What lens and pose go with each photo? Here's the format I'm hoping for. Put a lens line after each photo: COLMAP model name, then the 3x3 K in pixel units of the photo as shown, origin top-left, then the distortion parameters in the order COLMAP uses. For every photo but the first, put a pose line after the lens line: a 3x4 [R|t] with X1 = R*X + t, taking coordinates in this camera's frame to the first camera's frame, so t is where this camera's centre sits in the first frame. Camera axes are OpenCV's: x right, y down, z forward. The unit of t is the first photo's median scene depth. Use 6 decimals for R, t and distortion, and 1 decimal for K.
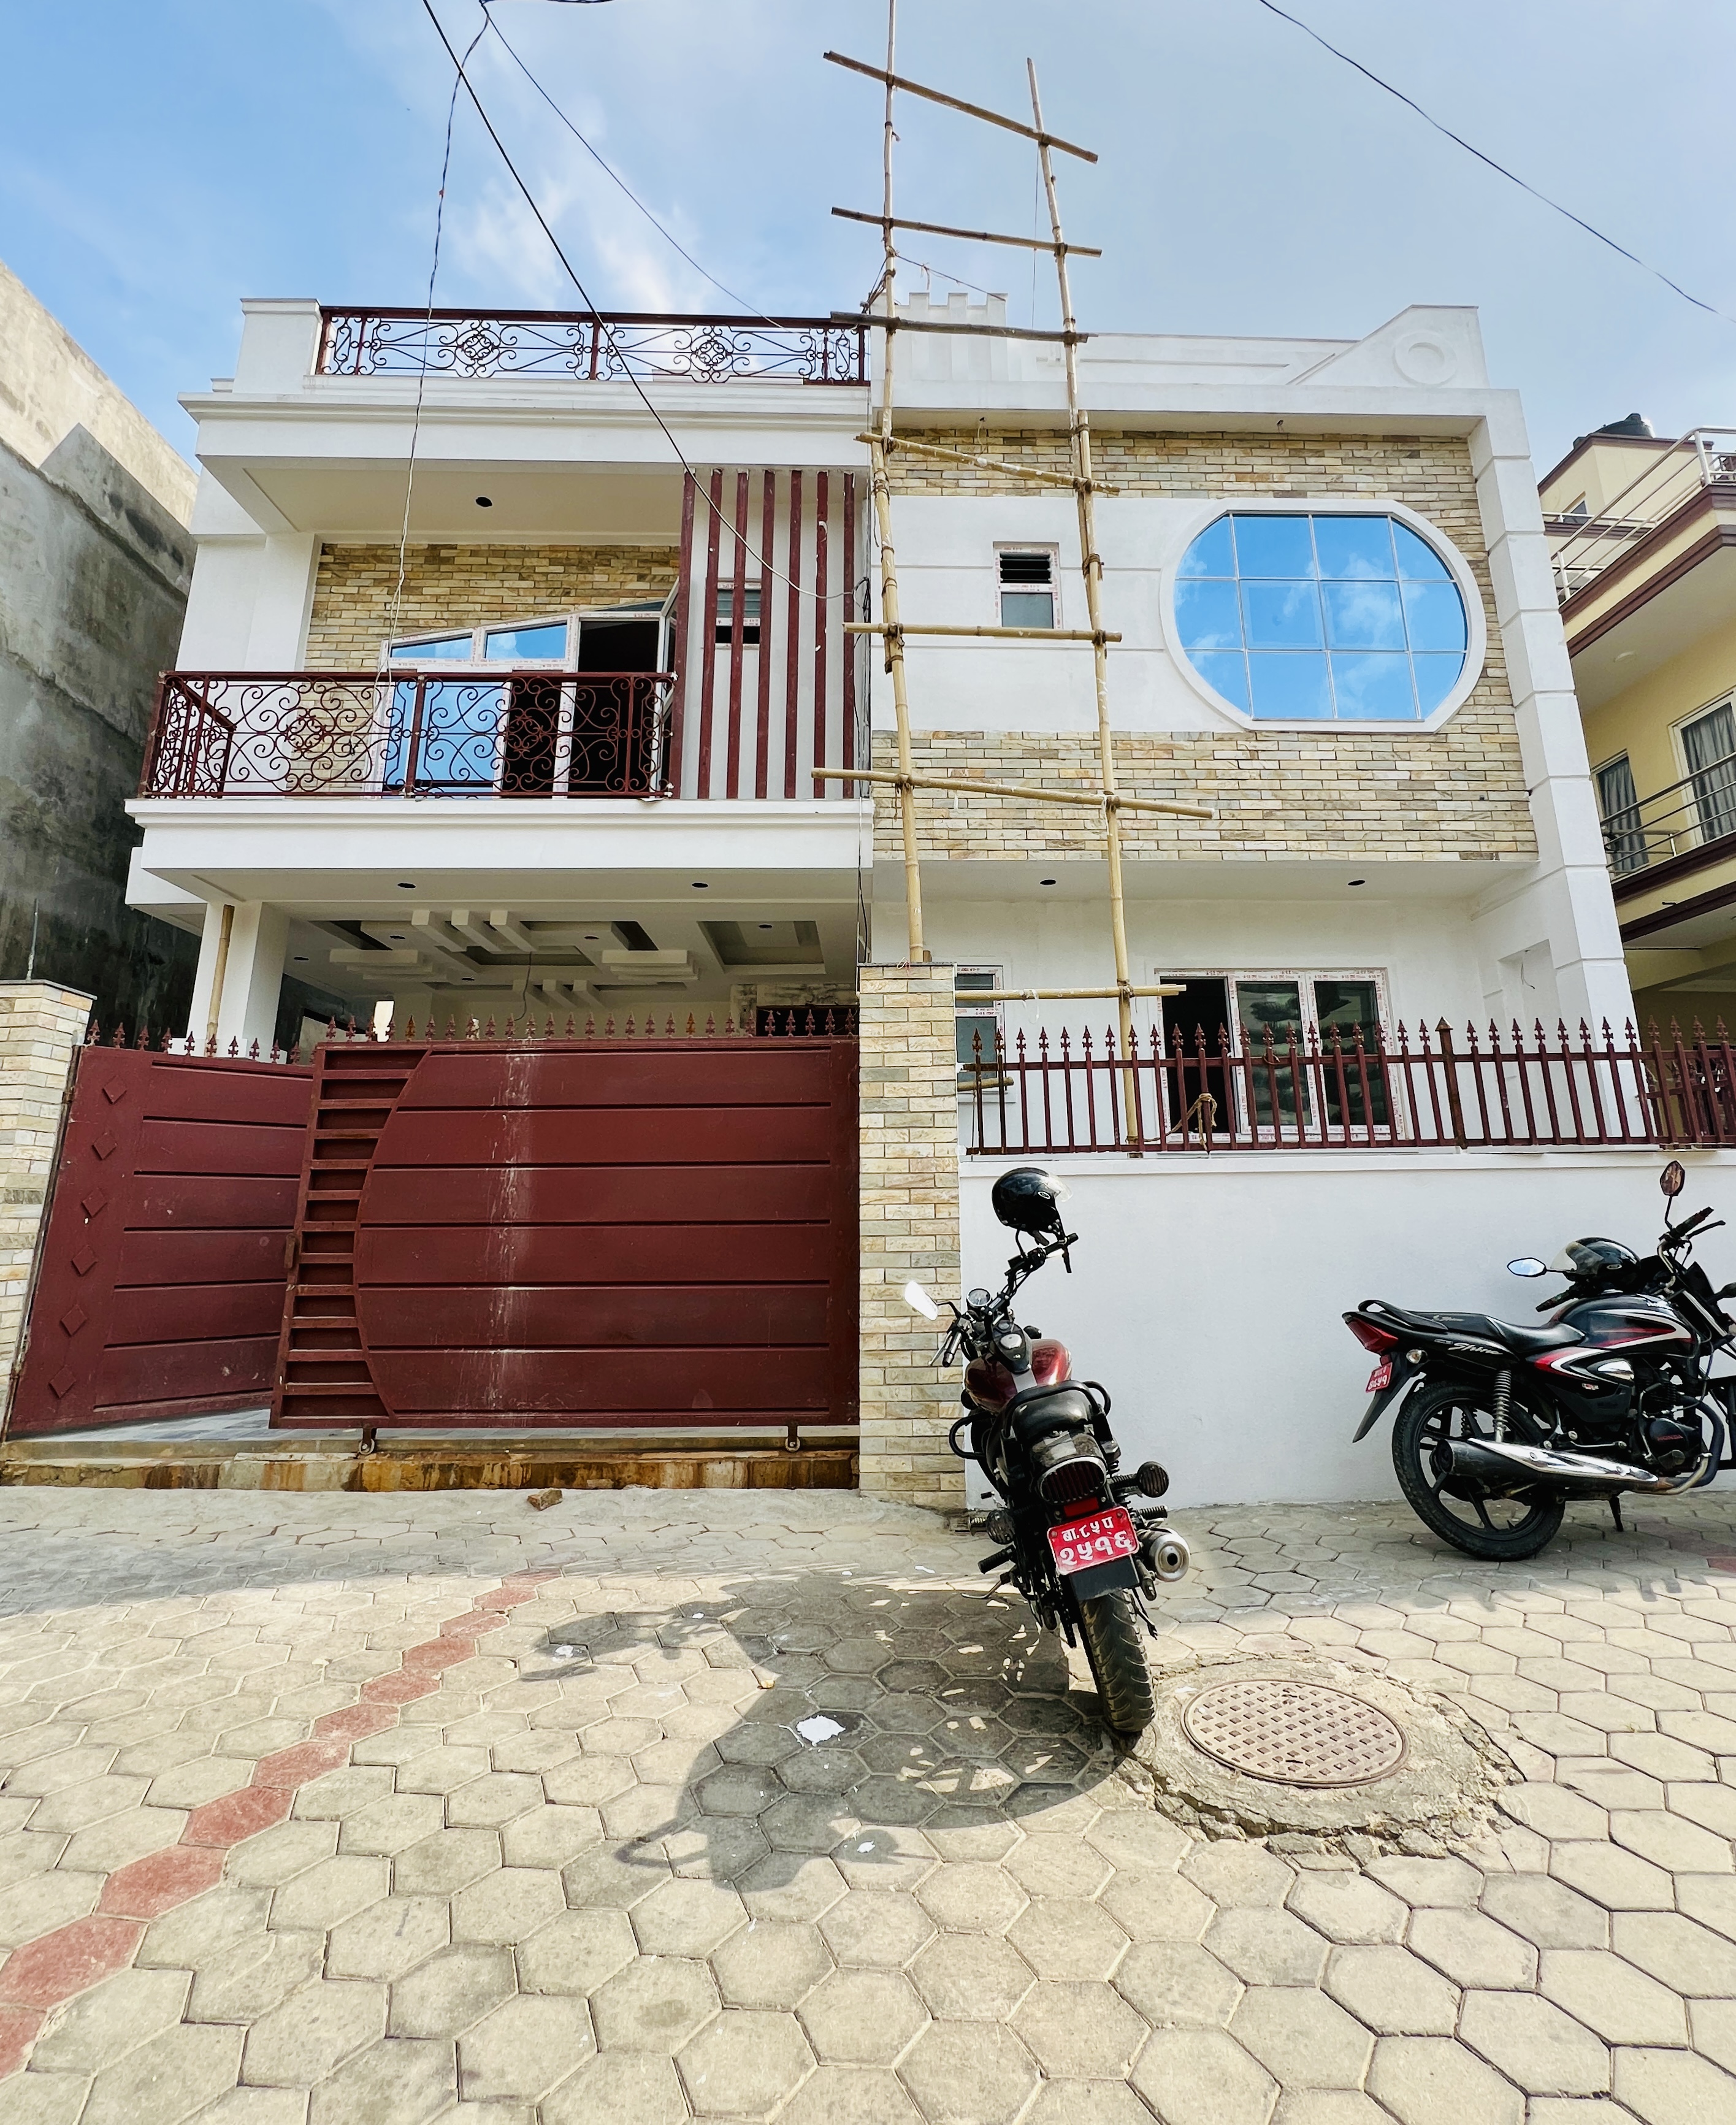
lens RADIAL K [[803.5, 0, 866.4], [0, 803.5, 1060.8], [0, 0, 1]] dist [-0.001432, 0.000232]
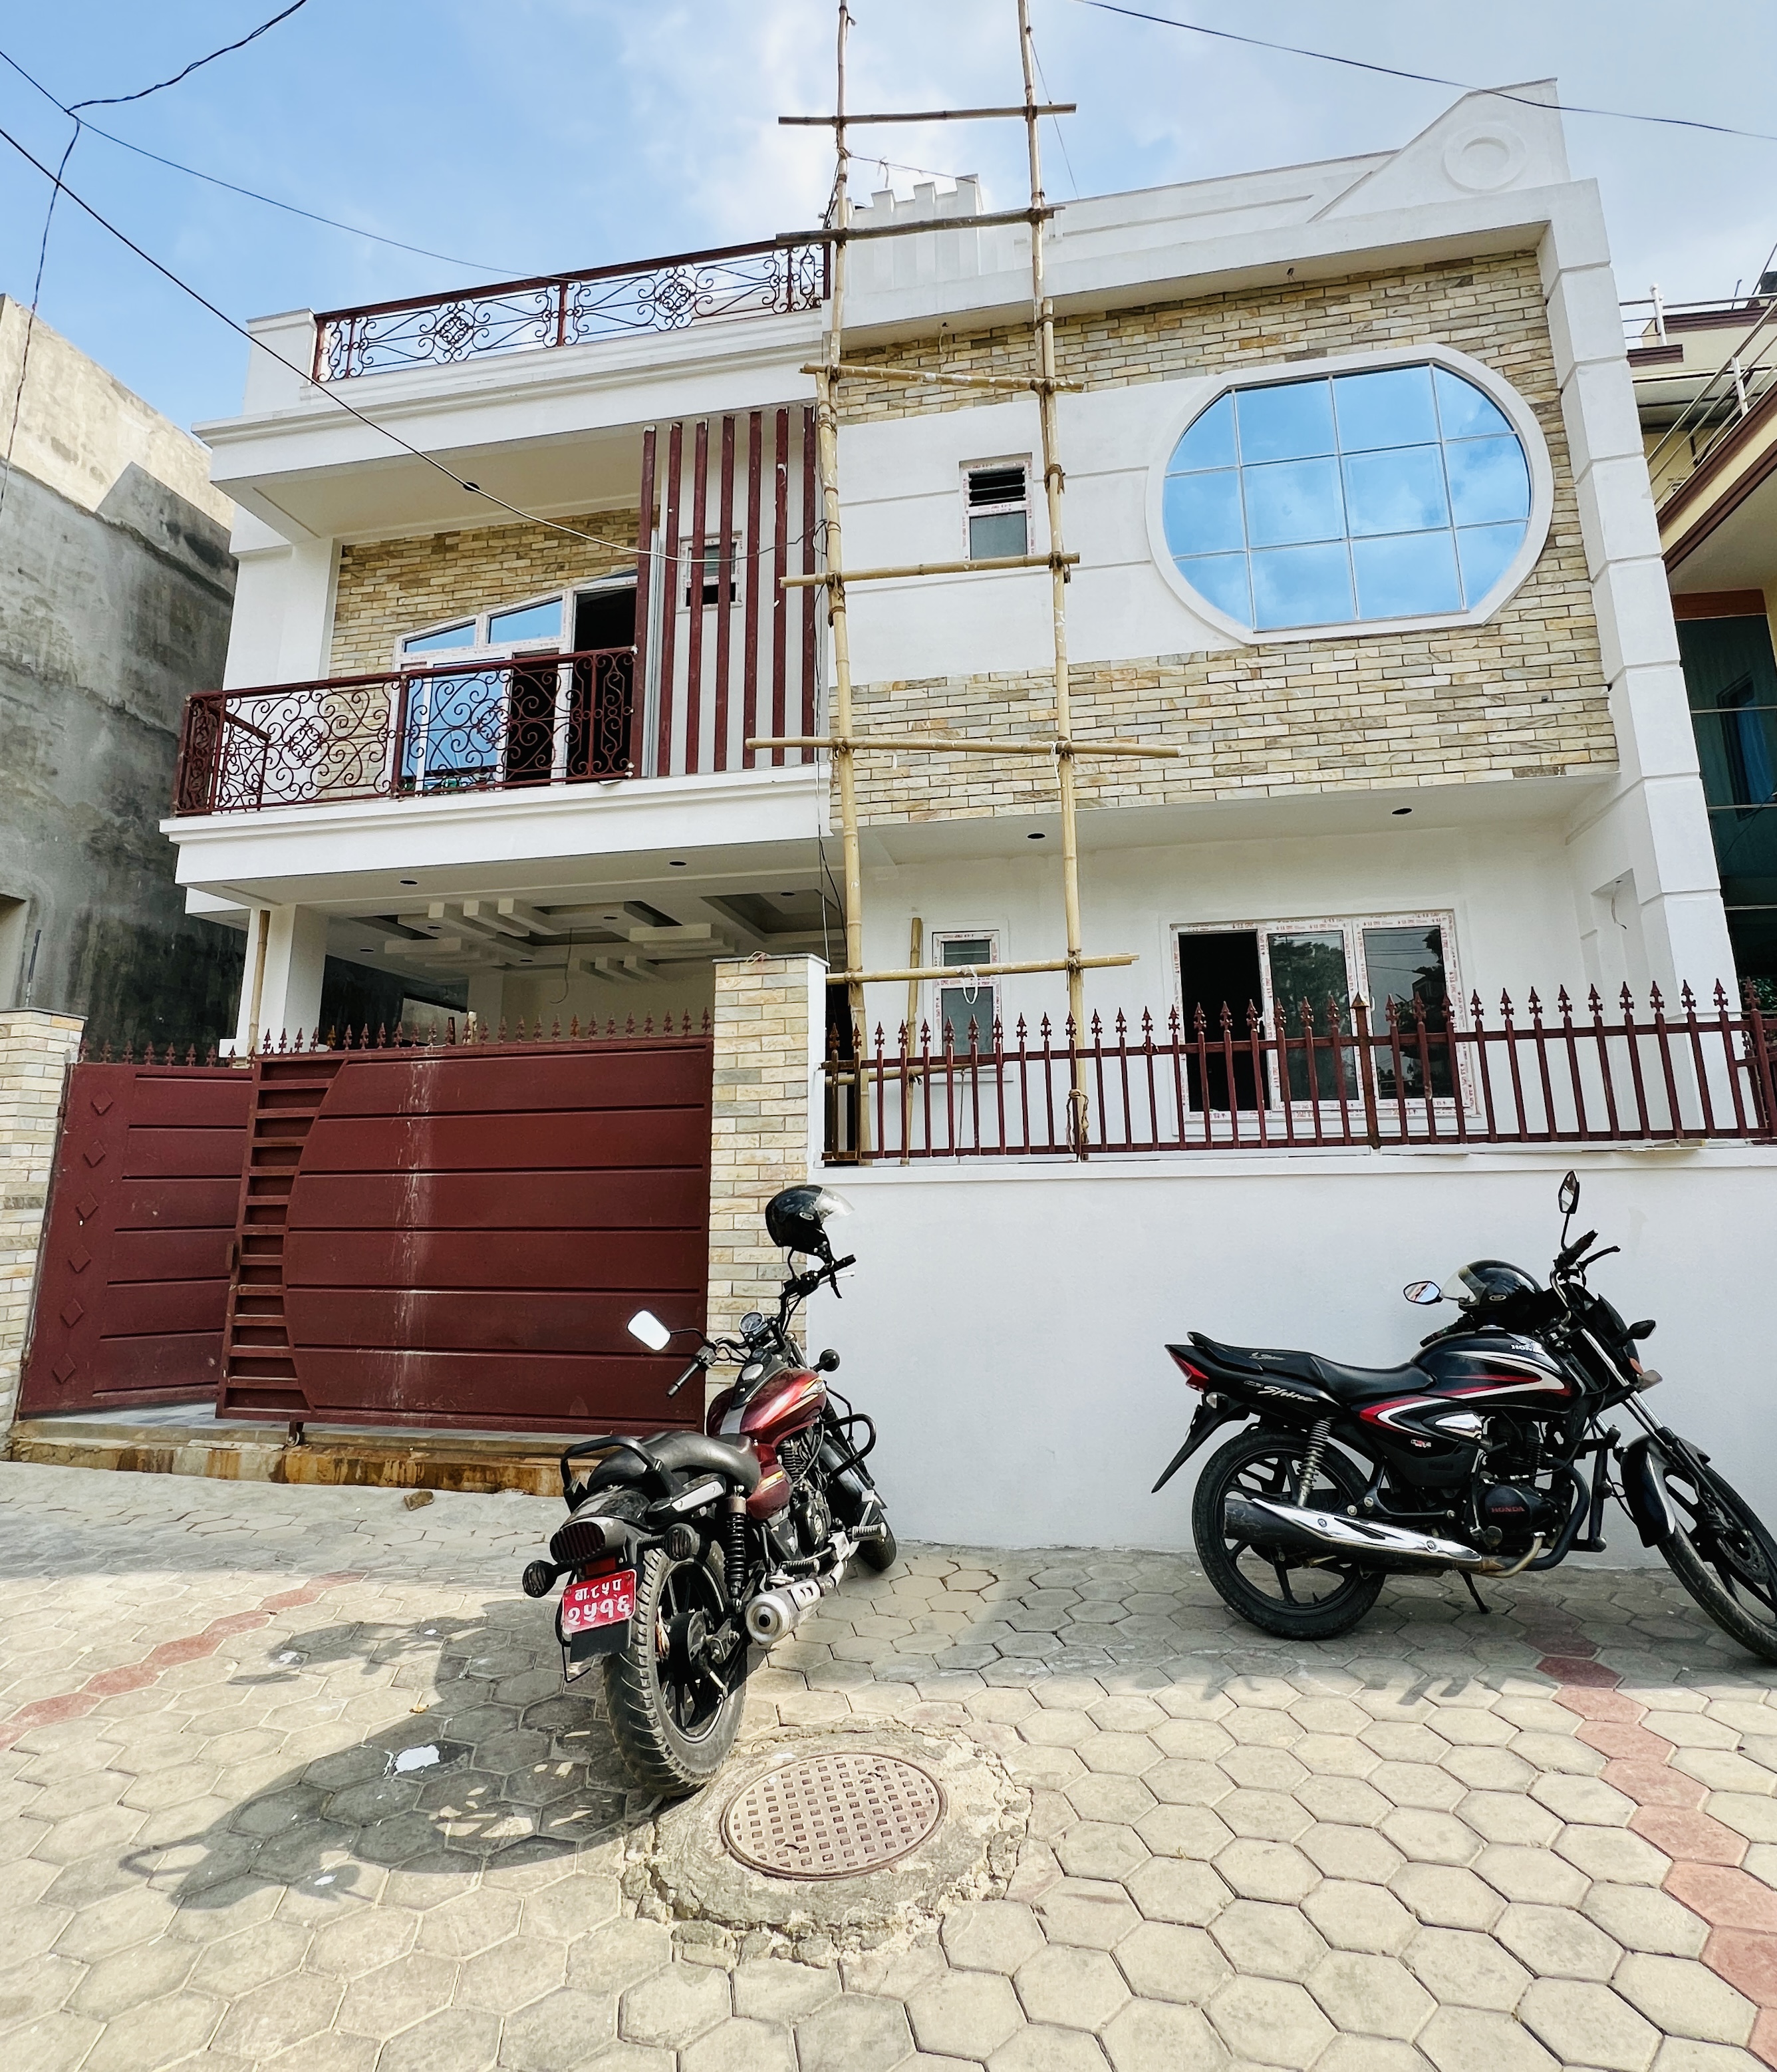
lens RADIAL K [[872.2, 0, 887.2], [0, 872.2, 1033.2], [0, 0, 1]] dist [0.000081, -0.000469]
pose [[0.985864, -0.034823, -0.163889, 0.237082], [0.038593, 0.999057, 0.019879, -0.030745], [0.163042, -0.025923, 0.986279, 0.005608]]
